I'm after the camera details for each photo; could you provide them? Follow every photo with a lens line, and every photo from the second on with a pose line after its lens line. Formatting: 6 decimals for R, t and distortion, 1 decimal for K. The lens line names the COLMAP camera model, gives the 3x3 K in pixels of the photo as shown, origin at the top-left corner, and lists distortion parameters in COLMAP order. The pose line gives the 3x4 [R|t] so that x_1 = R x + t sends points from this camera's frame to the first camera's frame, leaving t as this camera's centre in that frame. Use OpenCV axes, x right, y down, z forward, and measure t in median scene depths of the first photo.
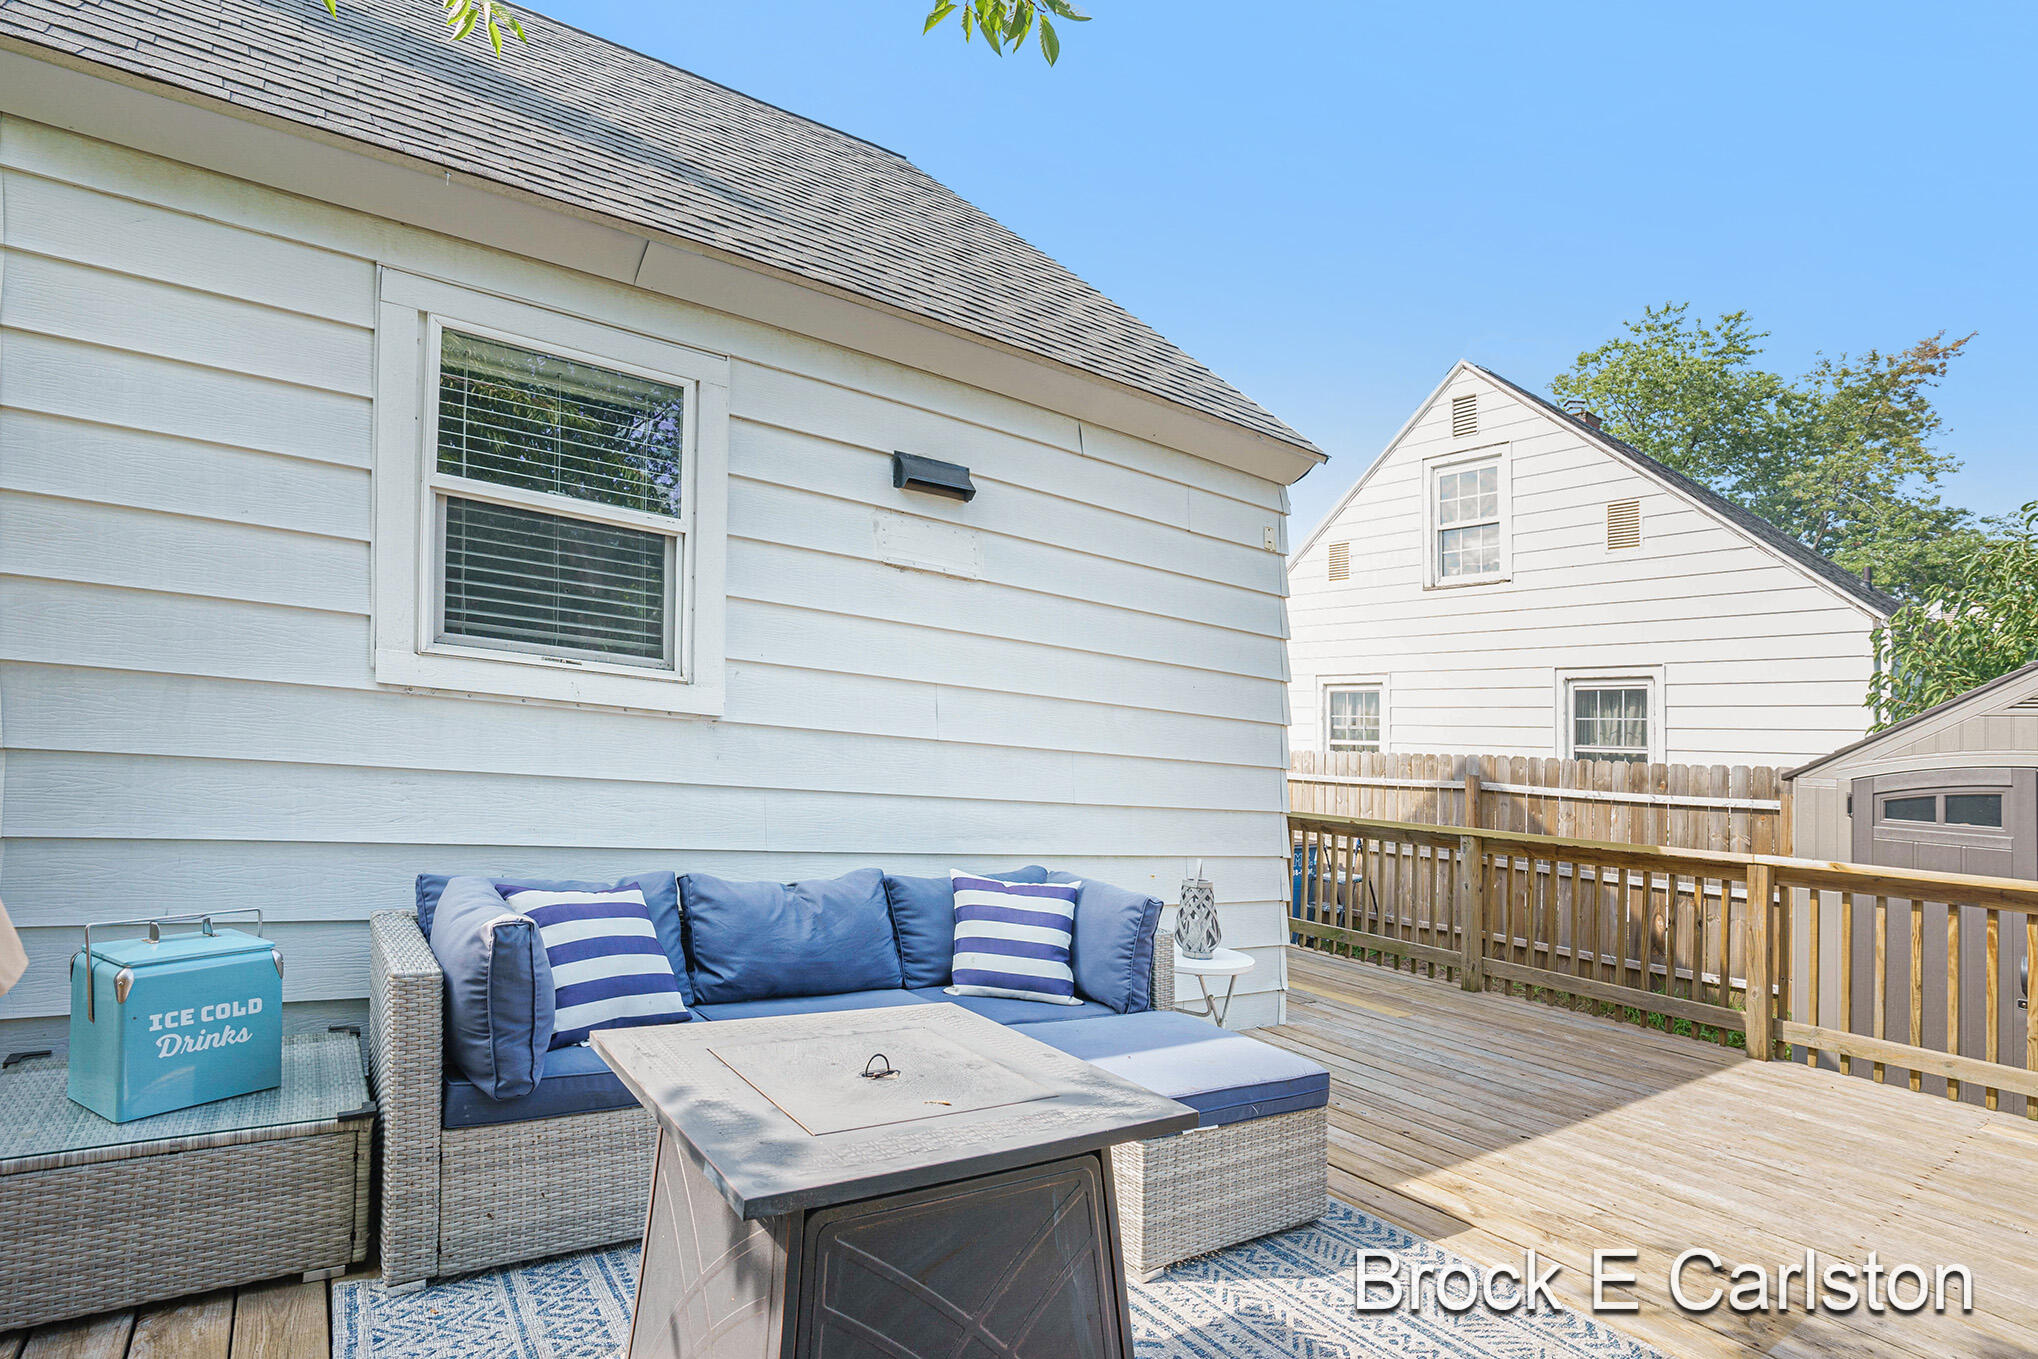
lens RADIAL K [[1028.9, 0, 1019.0], [0, 1028.9, 679.5], [0, 0, 1]] dist [-0.046198, -0.000148]
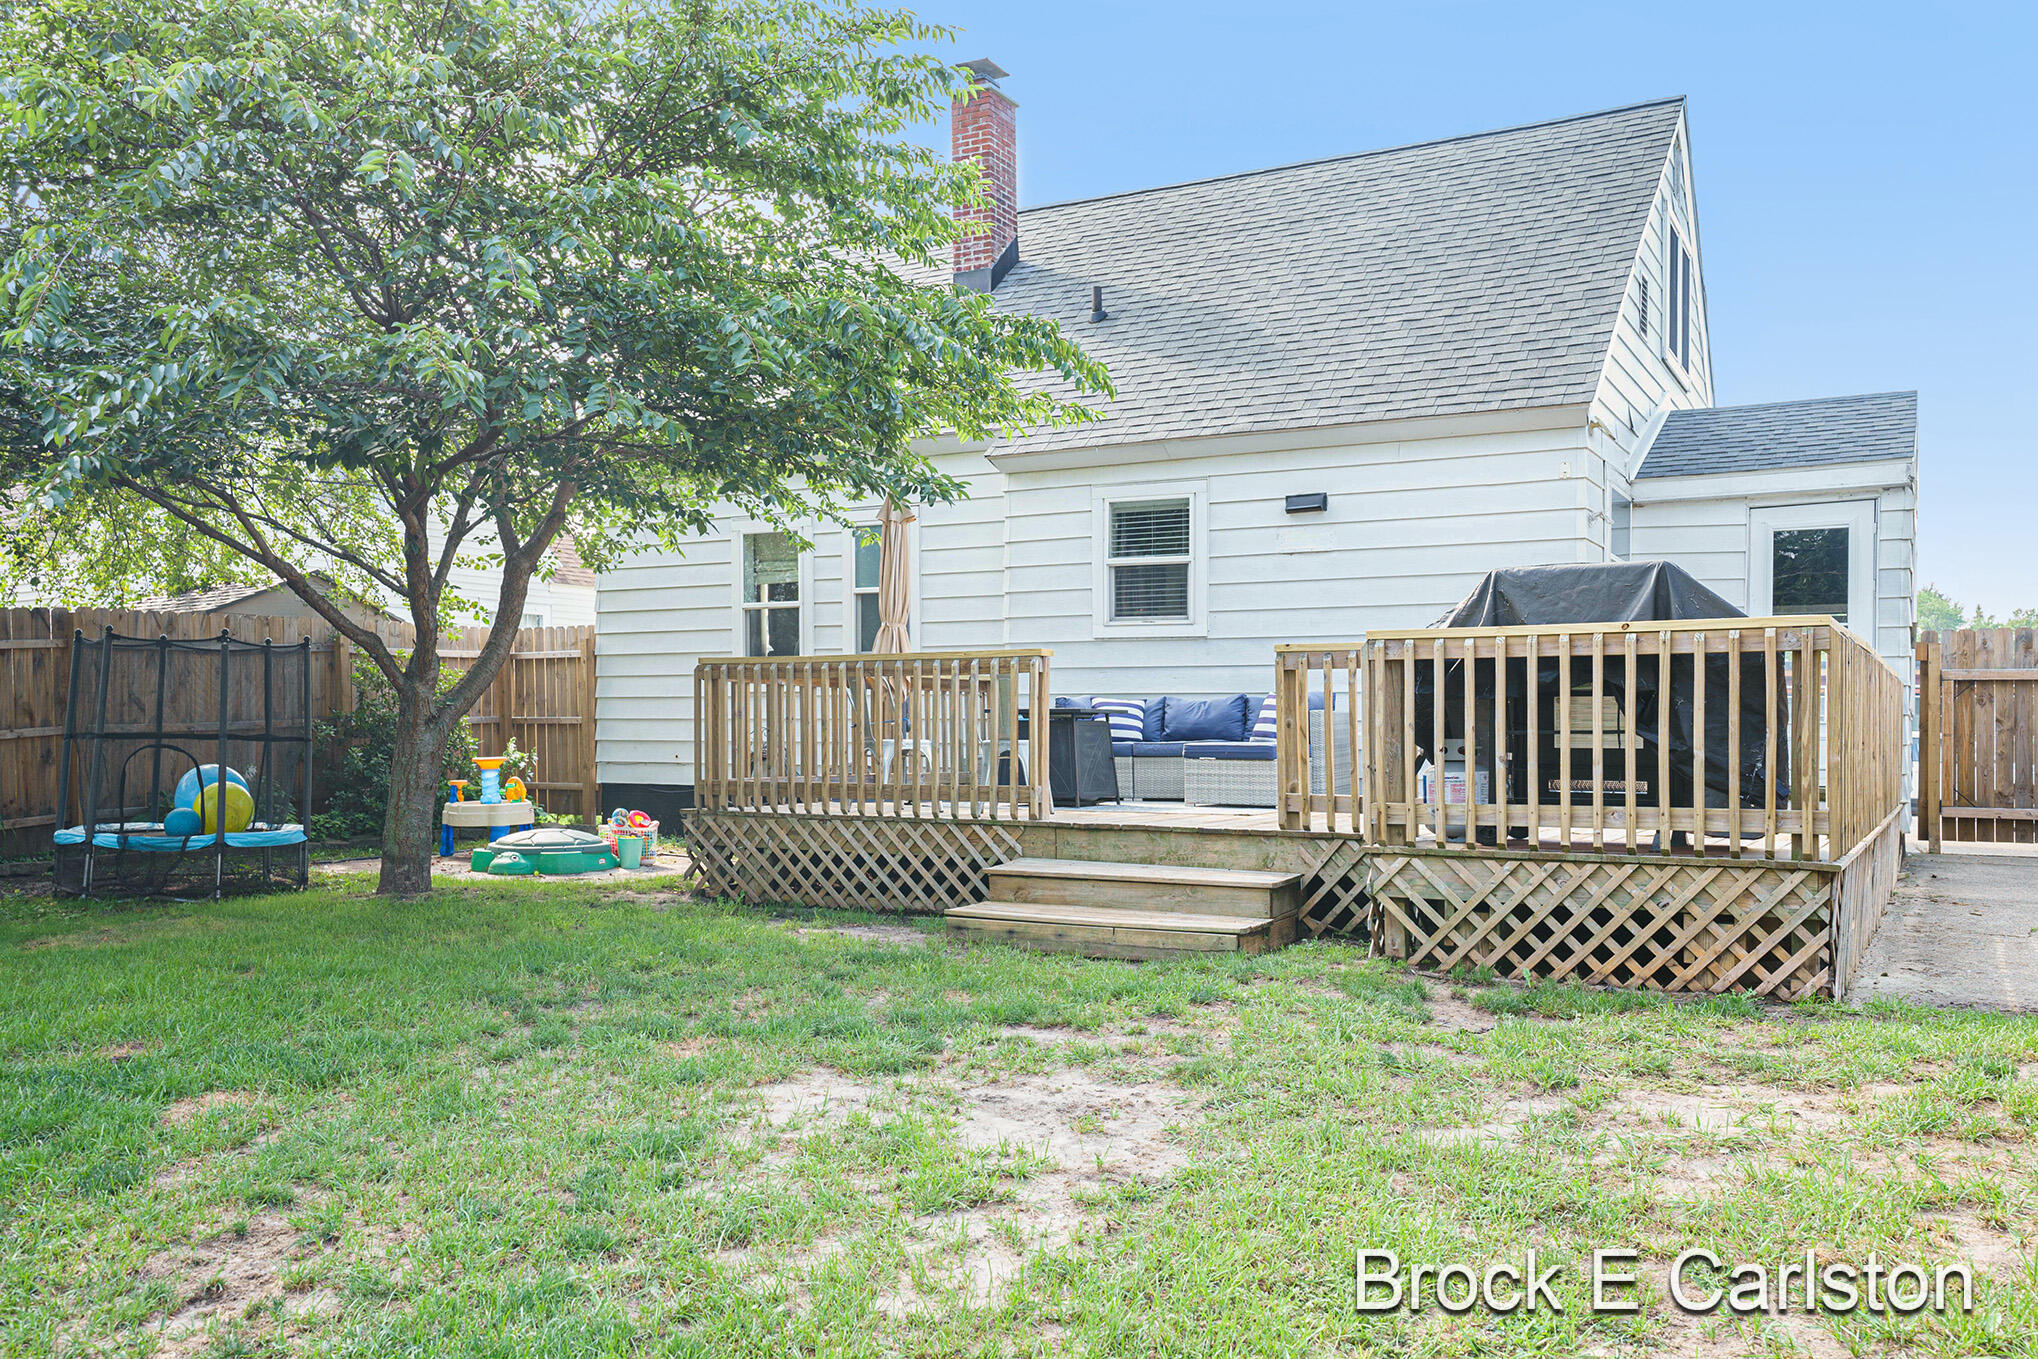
lens RADIAL K [[1609.3, 0, 1019.0], [0, 1609.3, 679.5], [0, 0, 1]] dist [-0.054220, 0.003244]
pose [[0.462159, -0.101153, -0.881009, 2.533716], [0.100876, 0.993021, -0.061096, 0.293189], [0.881041, -0.060637, 0.469138, -1.037116]]
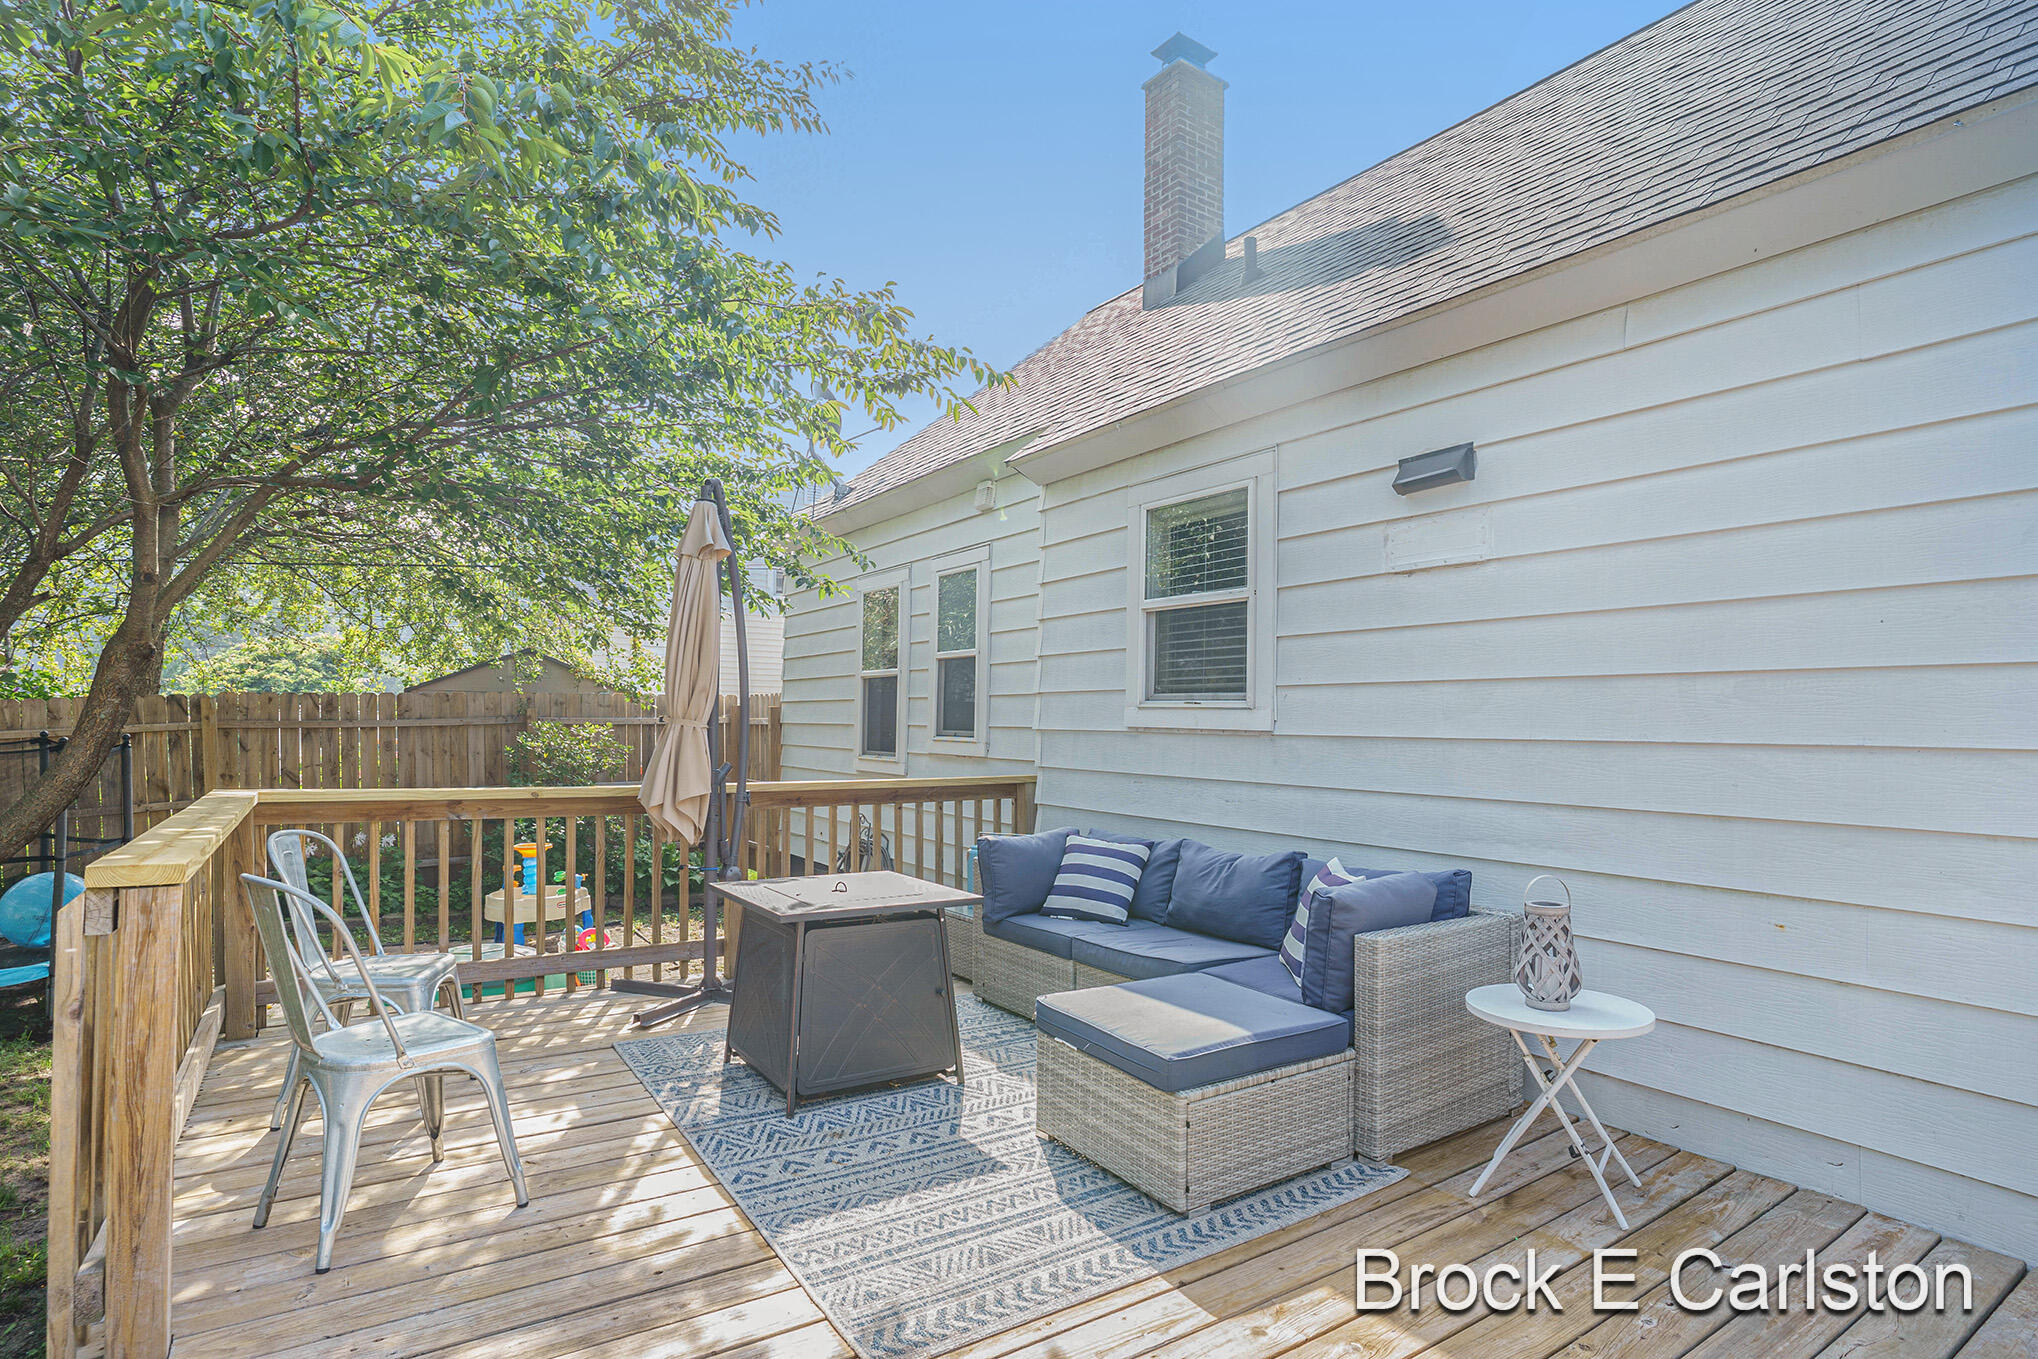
lens RADIAL K [[1028.9, 0, 1019.0], [0, 1028.9, 679.5], [0, 0, 1]] dist [-0.046198, -0.000148]
pose [[-0.000389, -0.120586, -0.992703, 0.925057], [0.064532, 0.990631, -0.120360, 0.099043], [0.997916, -0.064108, 0.007396, 0.622929]]
